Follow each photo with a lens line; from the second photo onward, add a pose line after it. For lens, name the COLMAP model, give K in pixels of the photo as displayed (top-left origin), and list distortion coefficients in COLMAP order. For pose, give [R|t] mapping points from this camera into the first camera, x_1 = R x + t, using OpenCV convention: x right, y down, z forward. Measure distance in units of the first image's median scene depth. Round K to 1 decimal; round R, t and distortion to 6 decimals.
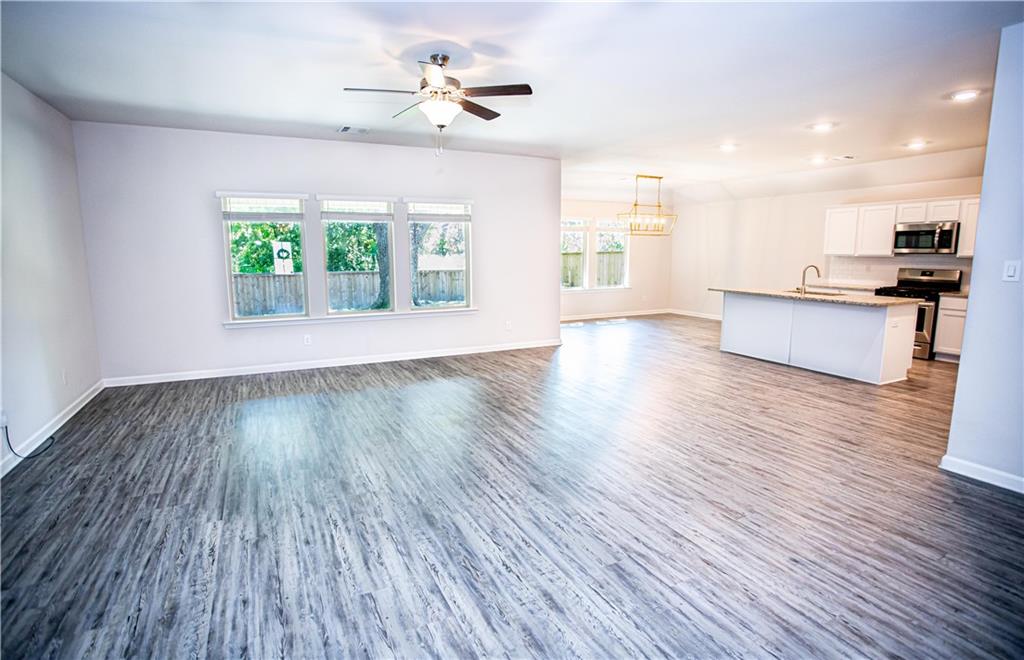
lens RADIAL K [[510.4, 0, 512.0], [0, 510.4, 330.0], [0, 0, 1]] dist [-0.081277, 0.043037]
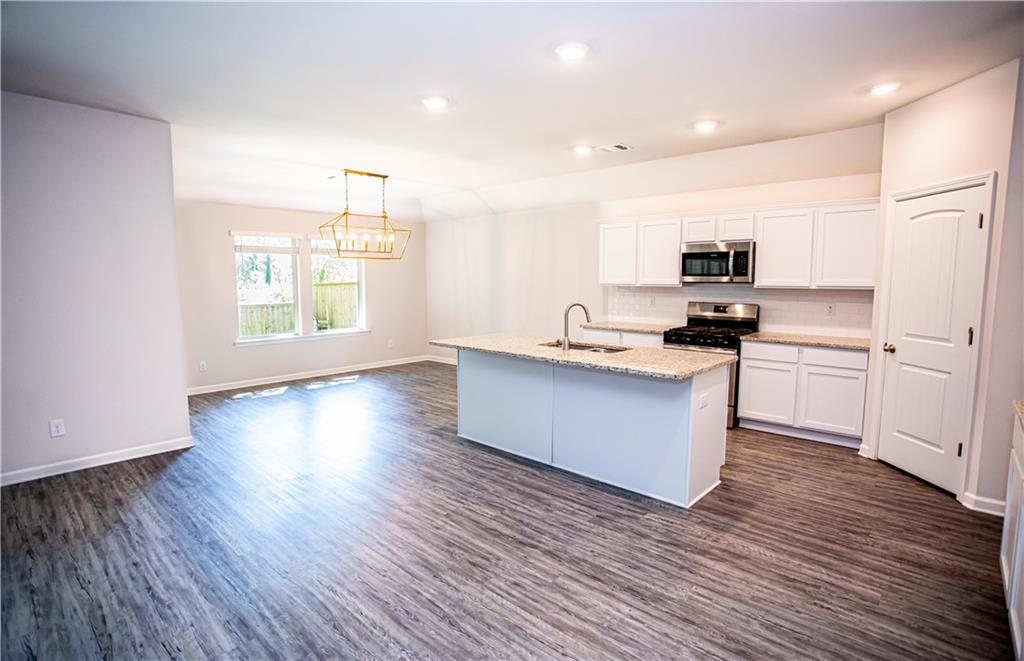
lens RADIAL K [[510.4, 0, 512.0], [0, 510.4, 330.5], [0, 0, 1]] dist [-0.081277, 0.043037]
pose [[0.933892, -0.034067, 0.355929, 0.275723], [0.053211, 0.997608, -0.044134, -0.066793], [-0.353574, 0.060155, 0.933470, 0.403325]]
